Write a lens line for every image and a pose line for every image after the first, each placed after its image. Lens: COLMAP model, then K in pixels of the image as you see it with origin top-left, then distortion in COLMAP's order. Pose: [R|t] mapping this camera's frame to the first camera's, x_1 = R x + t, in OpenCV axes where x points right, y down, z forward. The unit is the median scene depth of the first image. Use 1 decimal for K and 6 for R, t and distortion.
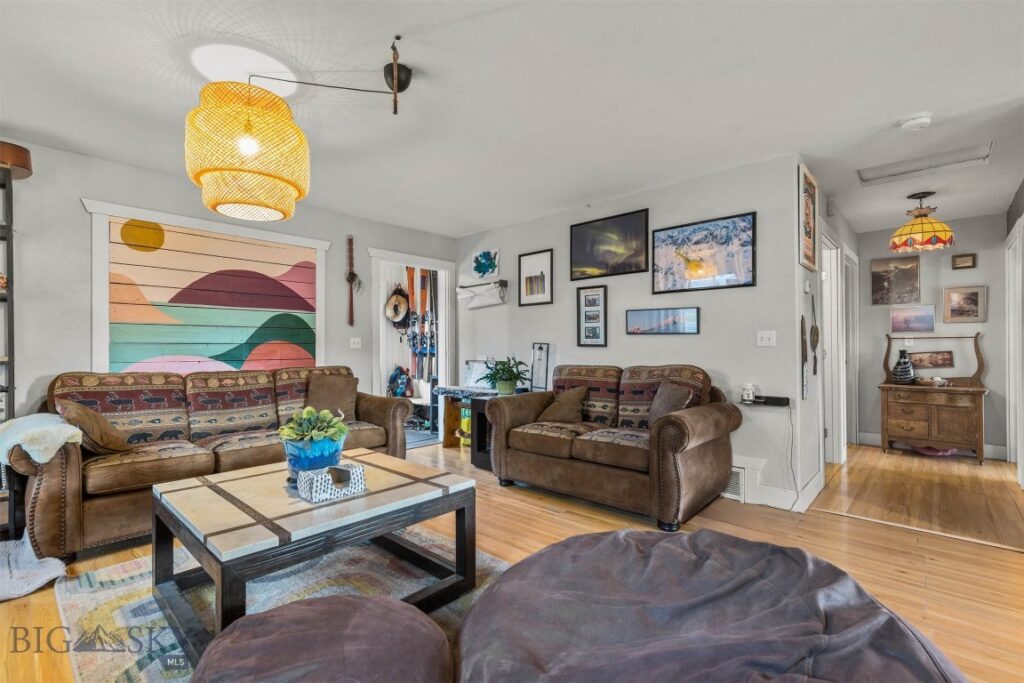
lens RADIAL K [[466.8, 0, 501.9], [0, 466.8, 345.4], [0, 0, 1]] dist [0.008020, -0.003833]
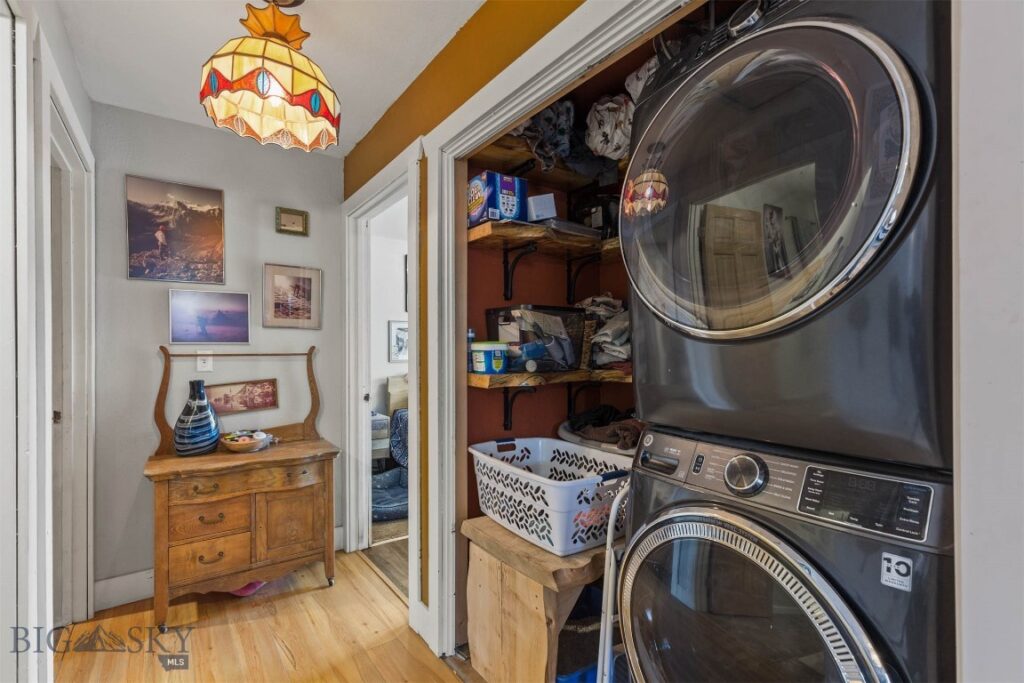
lens RADIAL K [[466.8, 0, 525.6], [0, 466.8, 352.6], [0, 0, 1]] dist [0.008020, -0.003833]
pose [[0.168578, -0.001483, 0.985687, 0.462366], [-0.003084, 0.999993, 0.002032, -0.021034], [-0.985684, -0.003383, 0.168572, 0.613310]]
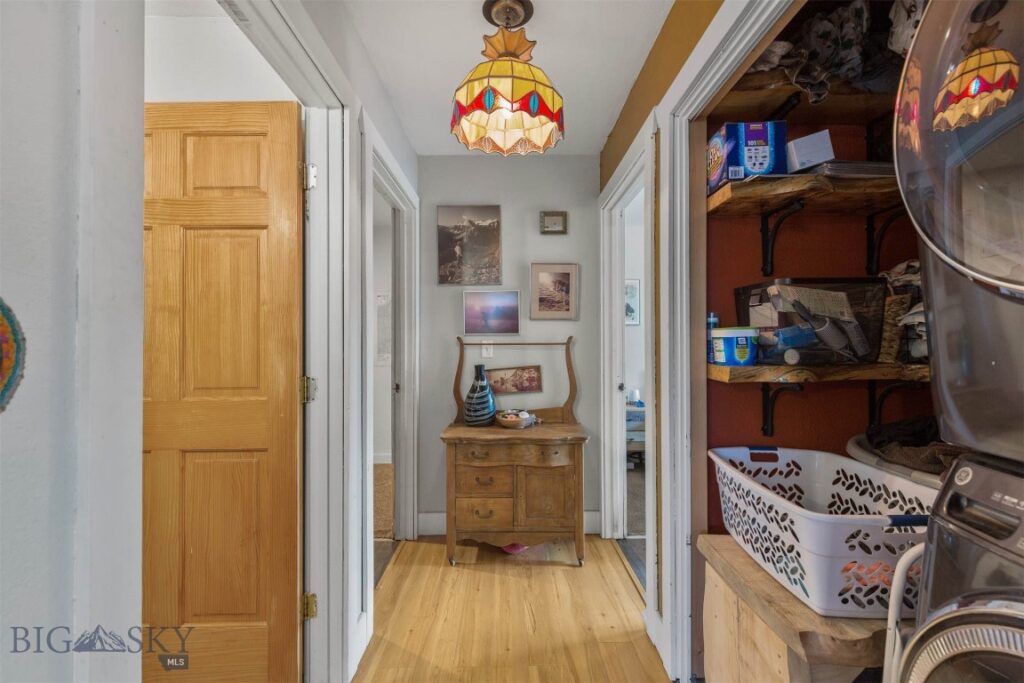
lens RADIAL K [[466.8, 0, 511.6], [0, 466.8, 340.6], [0, 0, 1]] dist [0.008020, -0.003833]
pose [[0.723441, 0.004783, 0.690369, 0.506258], [-0.001872, 0.999986, -0.004967, -0.017630], [-0.690383, 0.002301, 0.723440, 0.578416]]
